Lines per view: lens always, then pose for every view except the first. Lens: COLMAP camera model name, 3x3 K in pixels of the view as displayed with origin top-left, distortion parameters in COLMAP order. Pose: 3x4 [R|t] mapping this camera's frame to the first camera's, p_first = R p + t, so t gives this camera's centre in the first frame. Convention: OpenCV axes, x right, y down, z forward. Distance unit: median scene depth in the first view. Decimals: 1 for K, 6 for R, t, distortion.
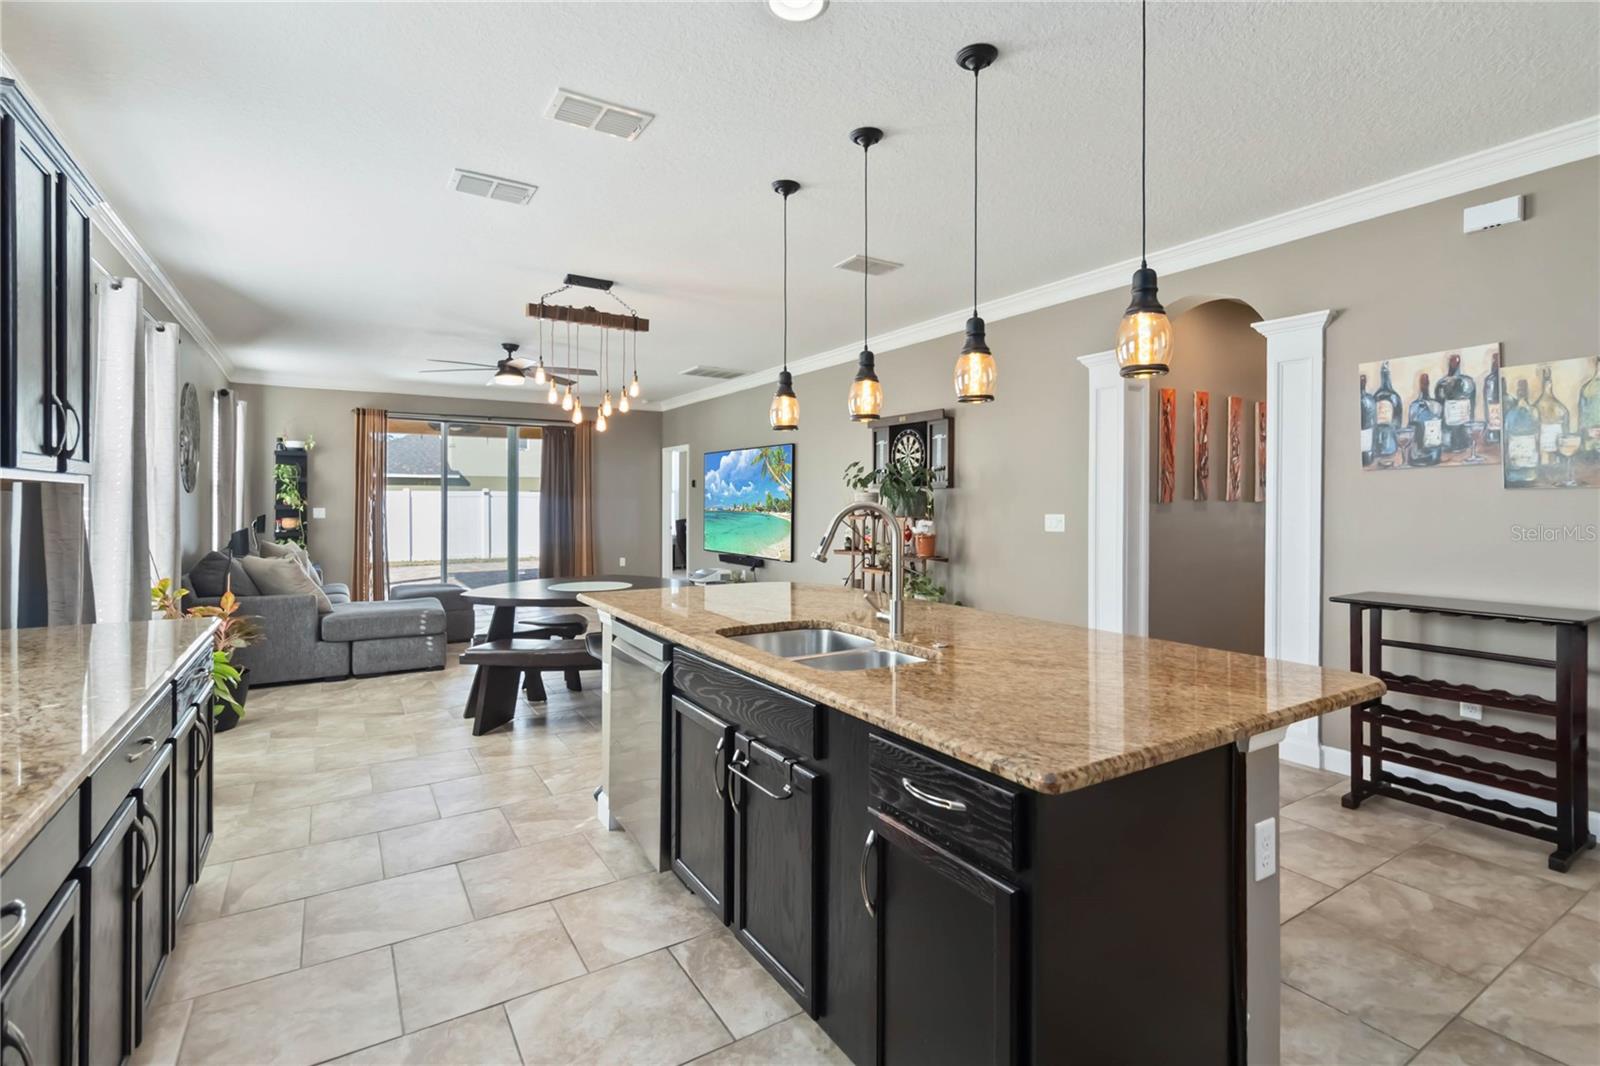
lens RADIAL K [[745.4, 0, 808.9], [0, 745.4, 500.2], [0, 0, 1]] dist [-0.001275, -0.000008]
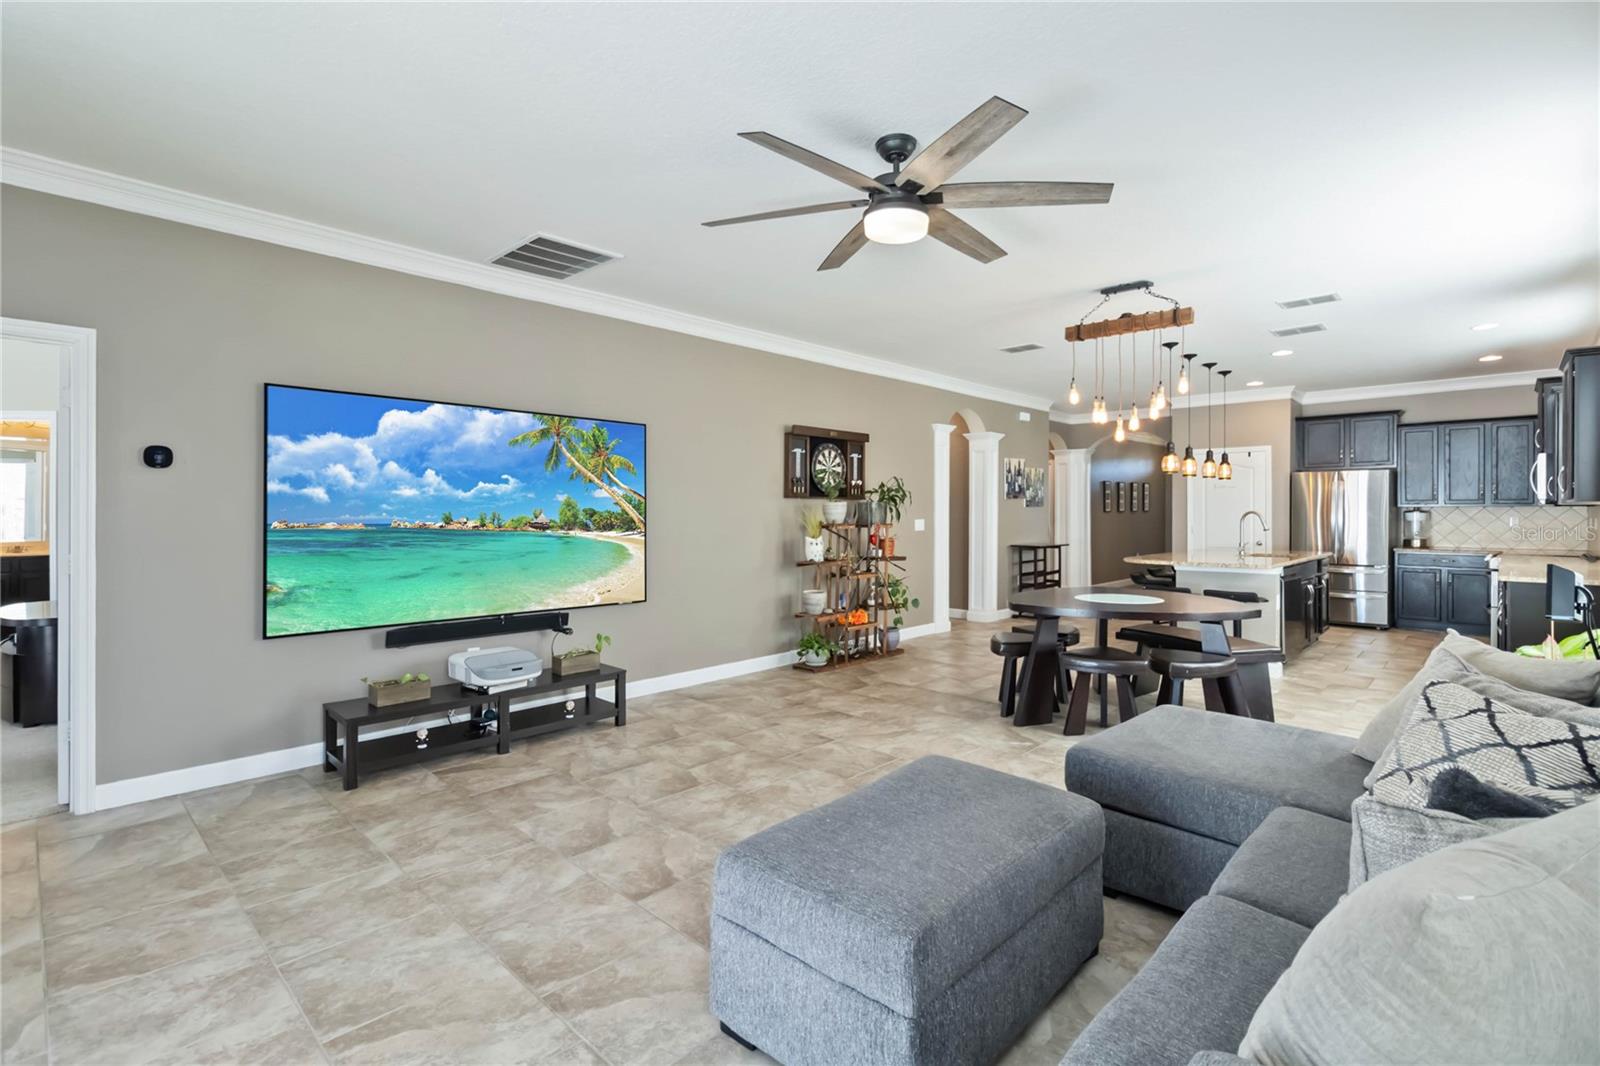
lens RADIAL K [[745.4, 0, 803.1], [0, 745.4, 512.2], [0, 0, 1]] dist [-0.001275, -0.000008]
pose [[-0.238085, -0.002423, 0.971241, -1.686068], [-0.002151, 0.999996, 0.001968, 0.002261], [-0.971242, -0.001621, -0.238089, 2.404983]]
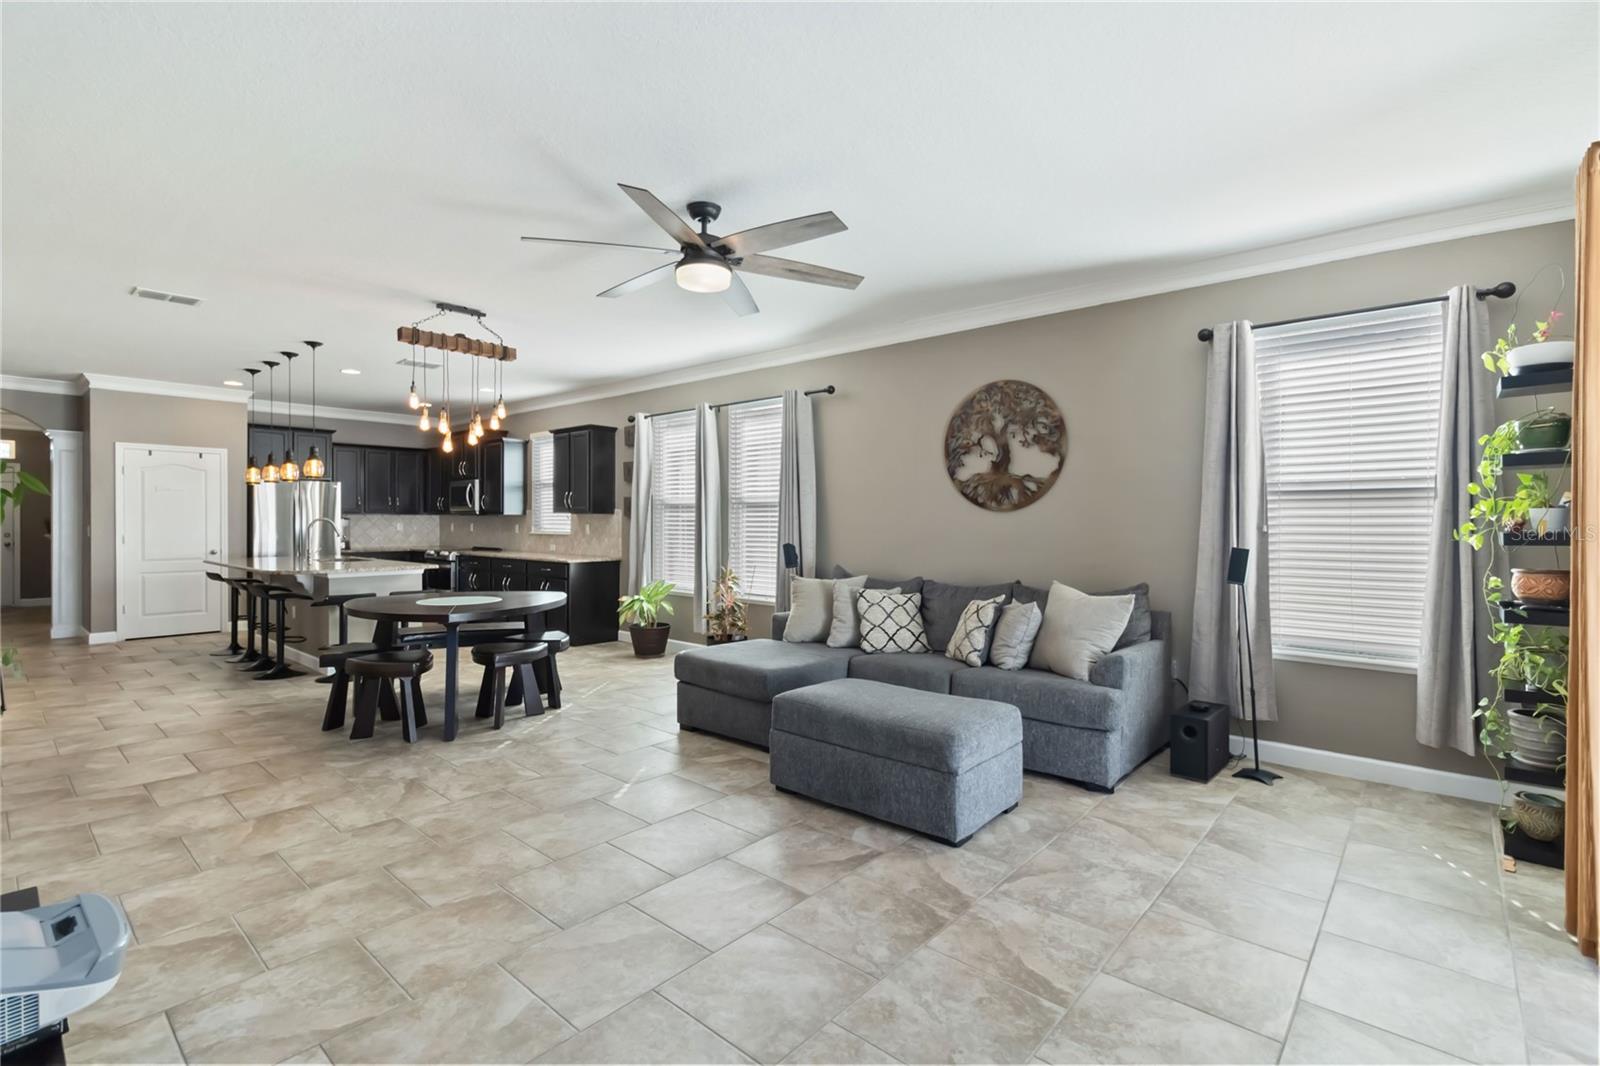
lens RADIAL K [[745.4, 0, 811.0], [0, 745.4, 521.5], [0, 0, 1]] dist [-0.001275, -0.000008]
pose [[-0.958301, -0.003573, -0.285738, -0.685077], [-0.003732, 0.999993, 0.000013, 0.005259], [0.285736, 0.001079, -0.958308, 3.143994]]
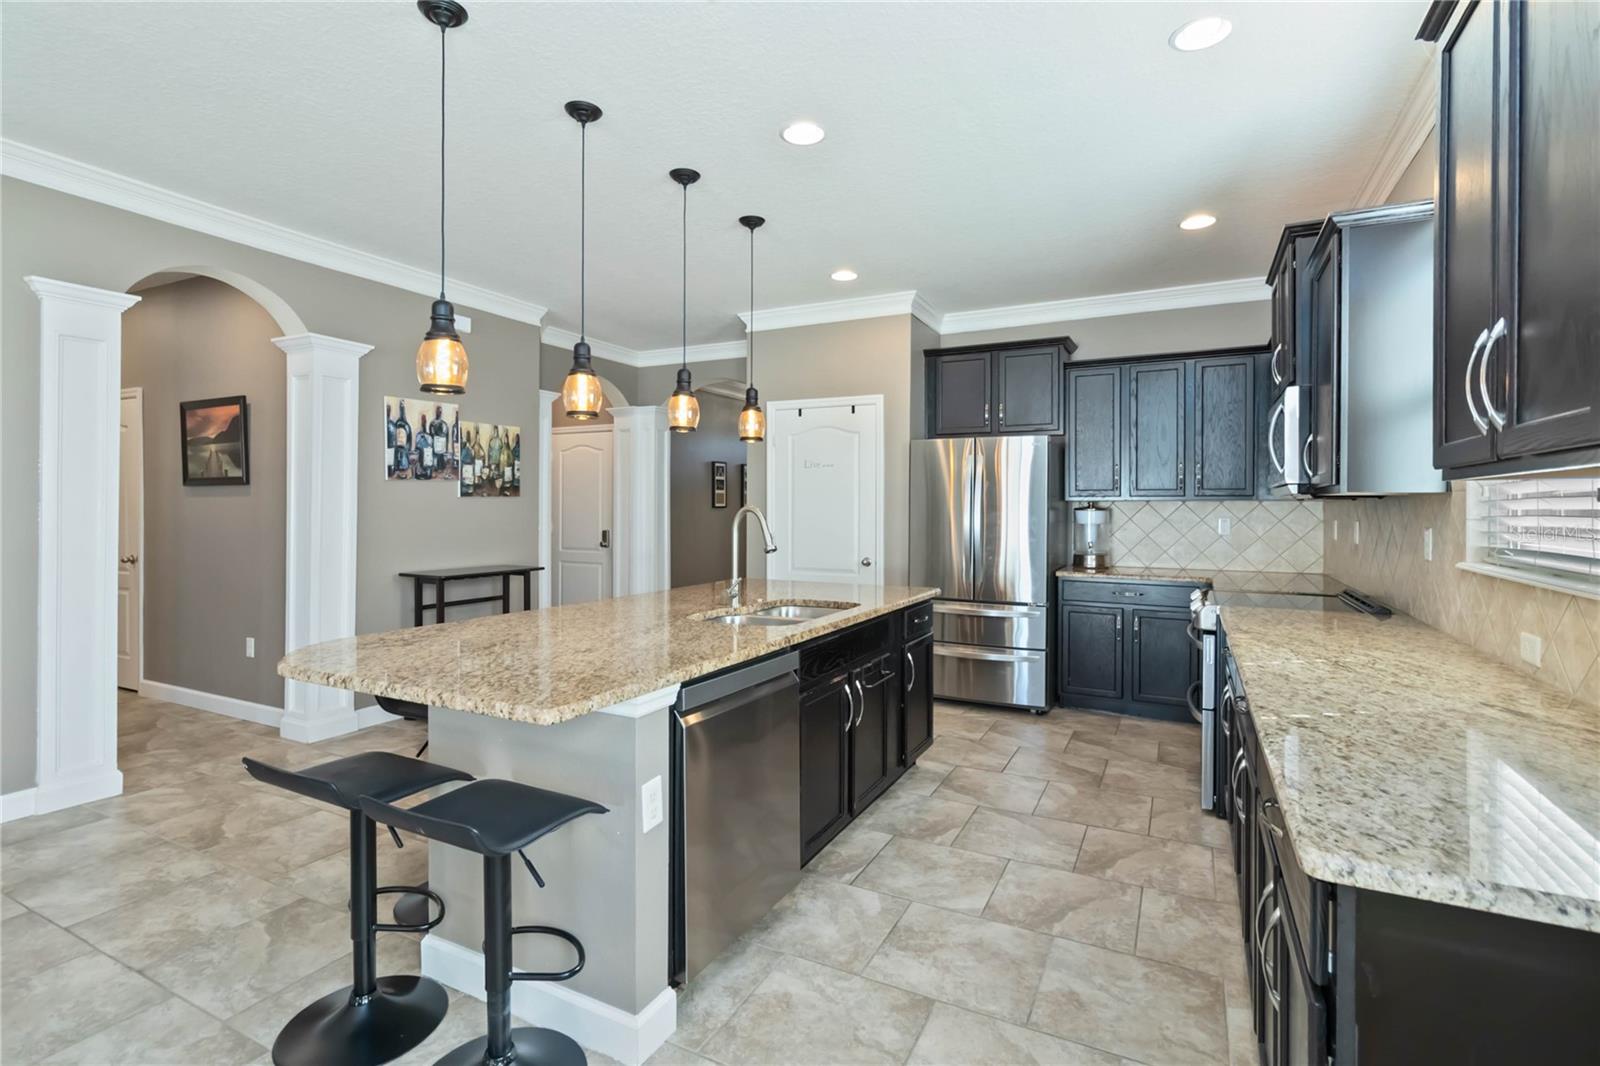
lens RADIAL K [[745.4, 0, 809.1], [0, 745.4, 504.6], [0, 0, 1]] dist [-0.001275, -0.000008]
pose [[-0.509296, -0.000100, 0.860591, -0.759997], [-0.007201, 0.999965, -0.004145, 0.002531], [-0.860561, -0.008308, -0.509280, 1.075920]]
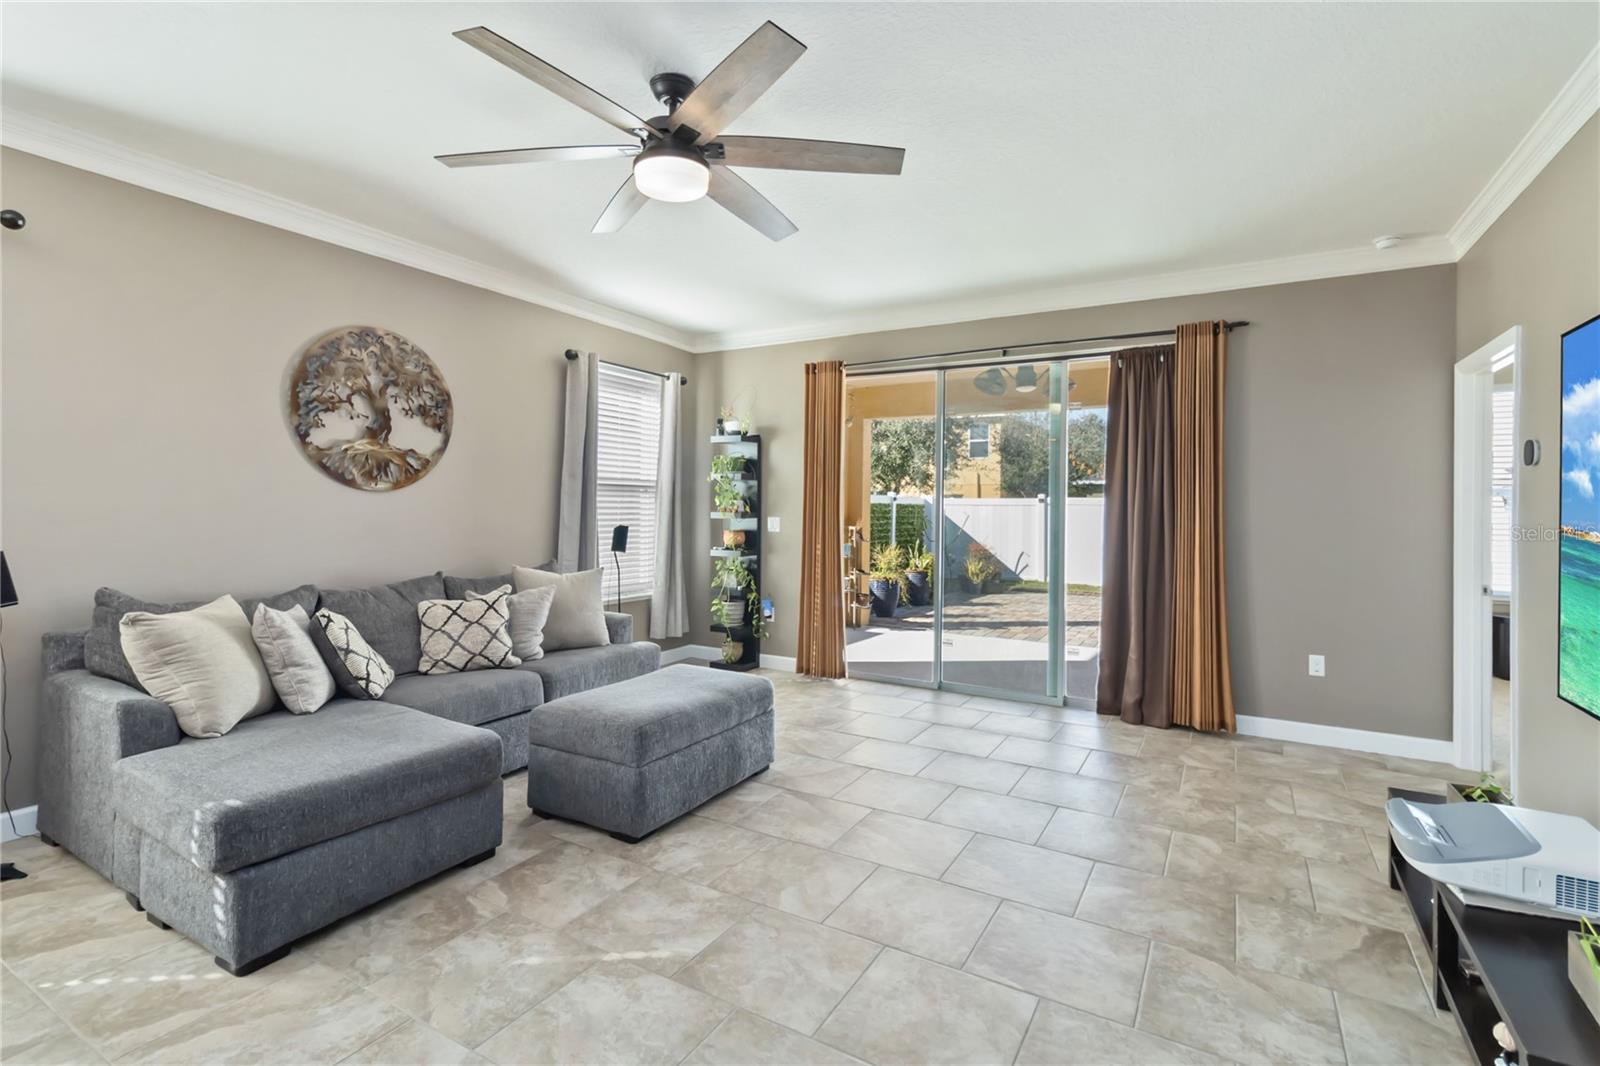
lens RADIAL K [[745.4, 0, 809.0], [0, 745.4, 506.7], [0, 0, 1]] dist [-0.001275, -0.000008]
pose [[0.469440, 0.001334, -0.882963, -0.086791], [-0.007924, 0.999965, -0.002702, 0.005603], [0.882929, 0.008265, 0.469434, 1.851343]]
